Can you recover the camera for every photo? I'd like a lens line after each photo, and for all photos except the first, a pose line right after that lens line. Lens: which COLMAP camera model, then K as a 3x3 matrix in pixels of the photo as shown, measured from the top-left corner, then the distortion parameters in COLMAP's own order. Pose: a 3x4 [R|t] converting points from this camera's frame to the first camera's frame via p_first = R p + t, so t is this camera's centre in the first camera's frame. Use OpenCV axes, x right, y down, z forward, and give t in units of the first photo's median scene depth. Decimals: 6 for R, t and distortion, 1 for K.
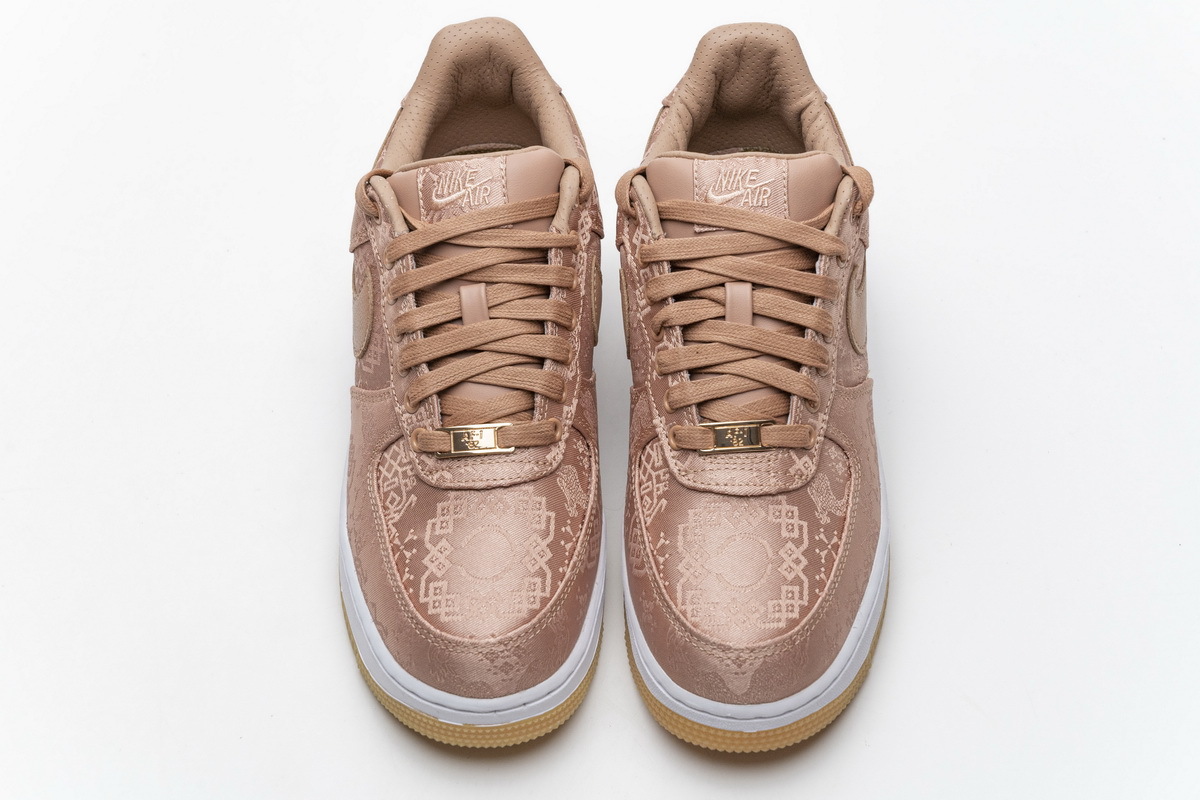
lens RADIAL K [[2403.7, 0, 600.0], [0, 2403.7, 400.0], [0, 0, 1]] dist [0.029237, 0.405181]
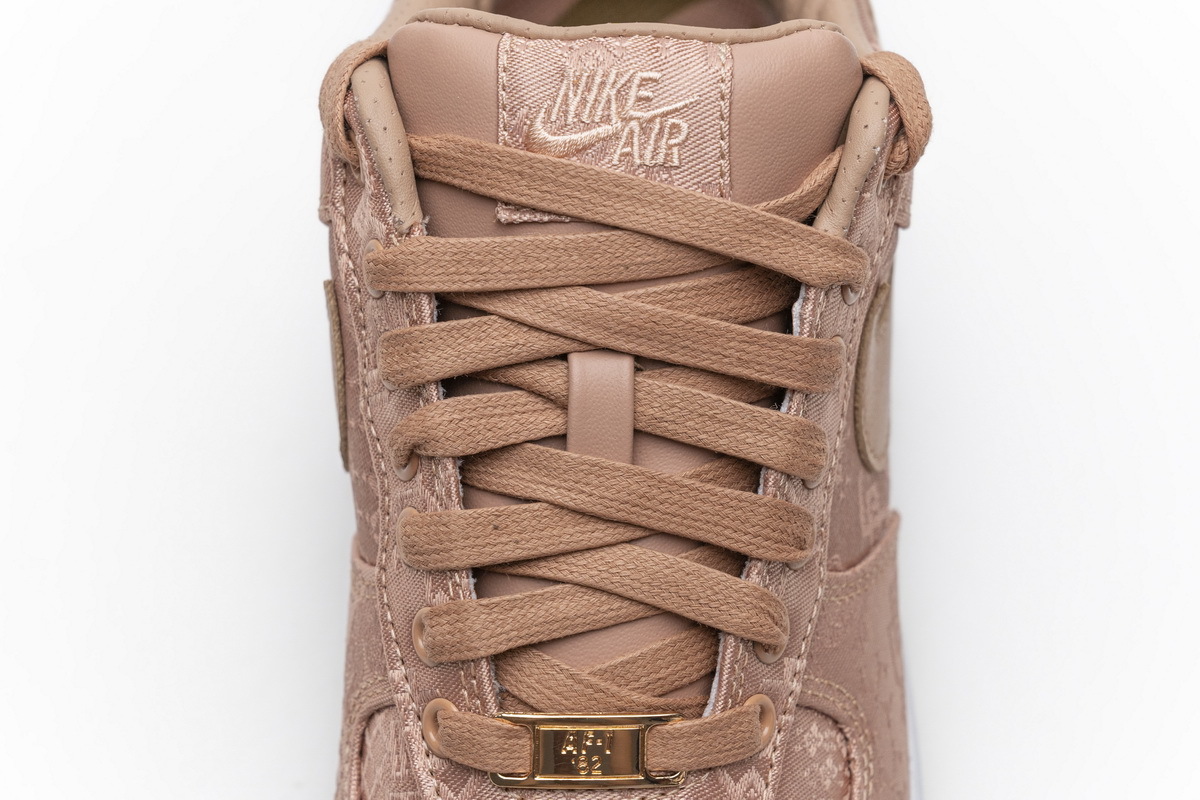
lens RADIAL K [[2403.7, 0, 600.0], [0, 2403.7, 400.0], [0, 0, 1]] dist [0.029237, 0.405181]
pose [[0.998877, 0.020854, 0.042548, 0.040140], [-0.027310, 0.987173, 0.157303, -0.104970], [-0.038721, -0.158288, 0.986633, 0.597174]]
